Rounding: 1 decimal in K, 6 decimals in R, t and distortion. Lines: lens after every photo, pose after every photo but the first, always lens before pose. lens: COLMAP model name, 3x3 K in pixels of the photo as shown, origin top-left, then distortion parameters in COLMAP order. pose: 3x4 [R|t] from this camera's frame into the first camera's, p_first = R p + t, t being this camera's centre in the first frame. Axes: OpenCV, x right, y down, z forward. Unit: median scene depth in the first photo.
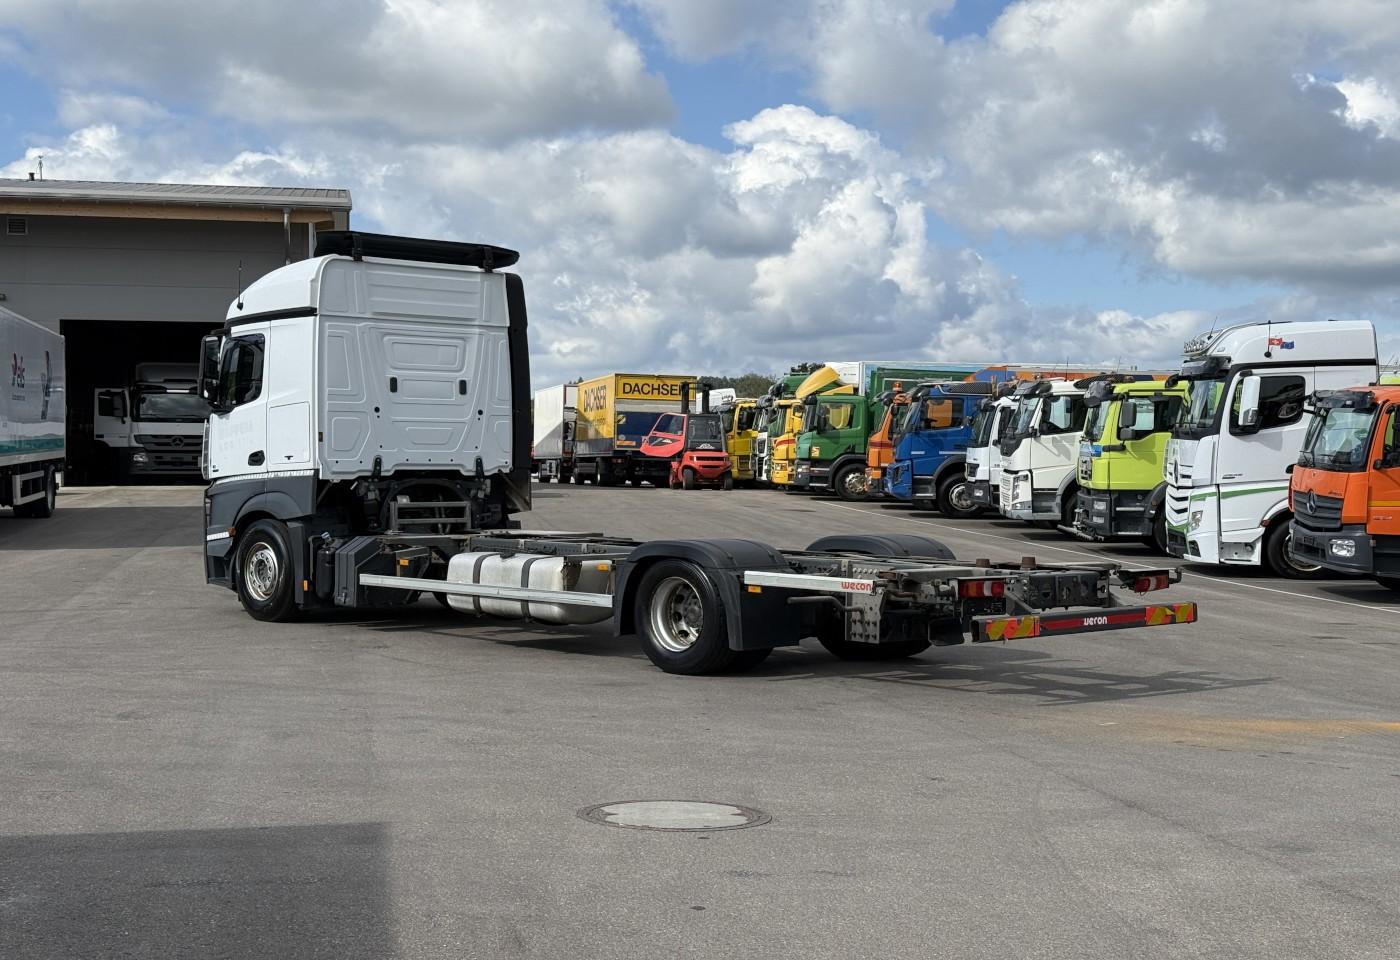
lens RADIAL K [[1890.5, 0, 736.2], [0, 1890.5, 481.3], [0, 0, 1]] dist [0.206993, -0.015106]
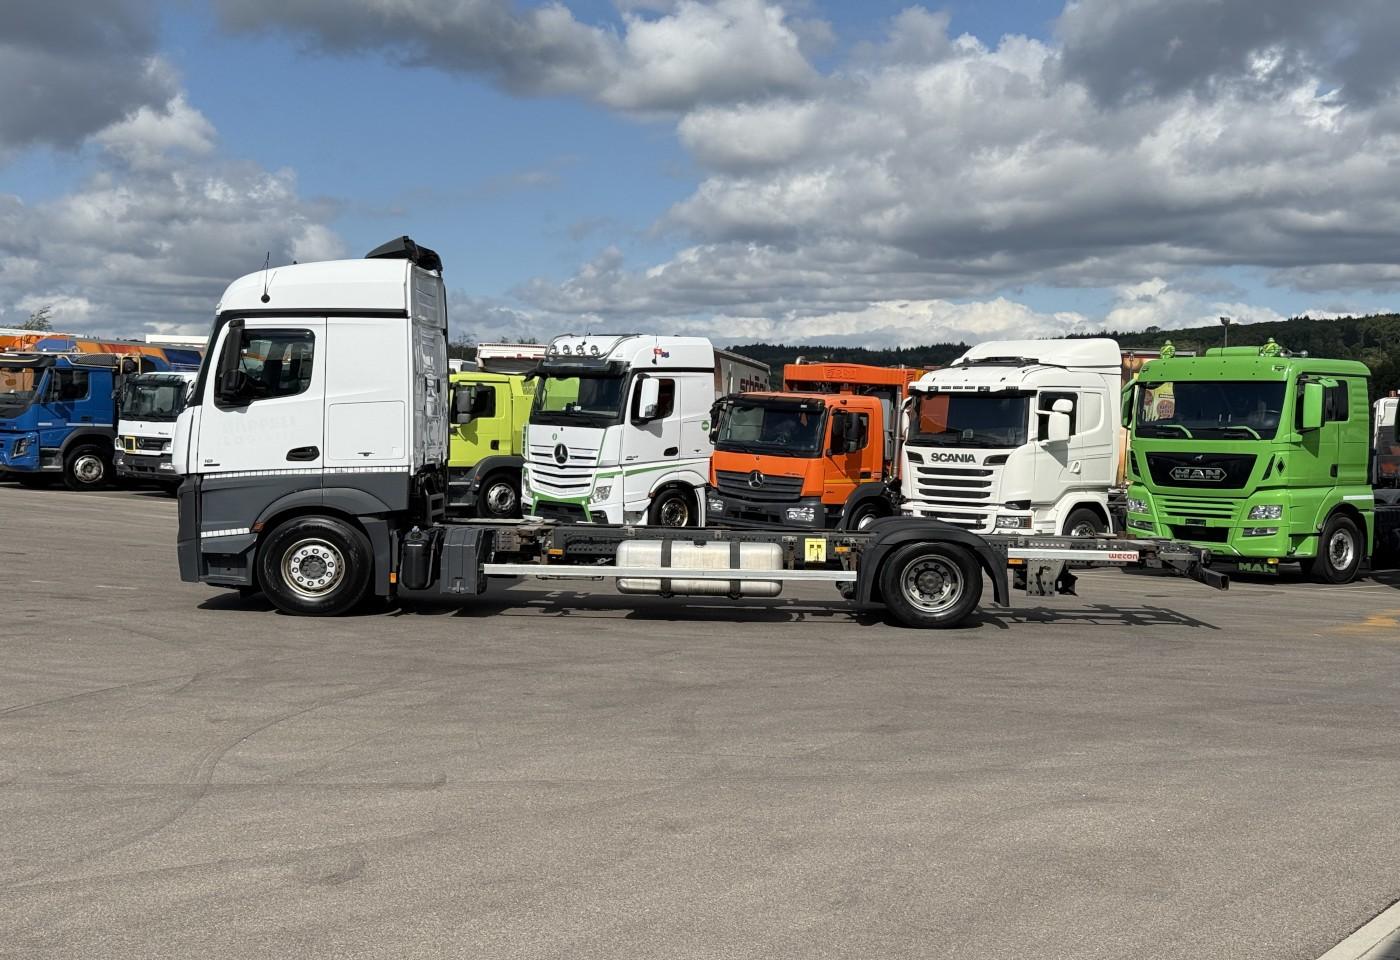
lens RADIAL K [[1890.5, 0, 736.2], [0, 1890.5, 481.3], [0, 0, 1]] dist [0.206993, -0.015106]
pose [[0.690158, -0.011654, 0.723564, -0.587217], [-0.006384, 0.999733, 0.022192, -0.015391], [-0.723630, -0.019935, 0.689900, 0.106432]]
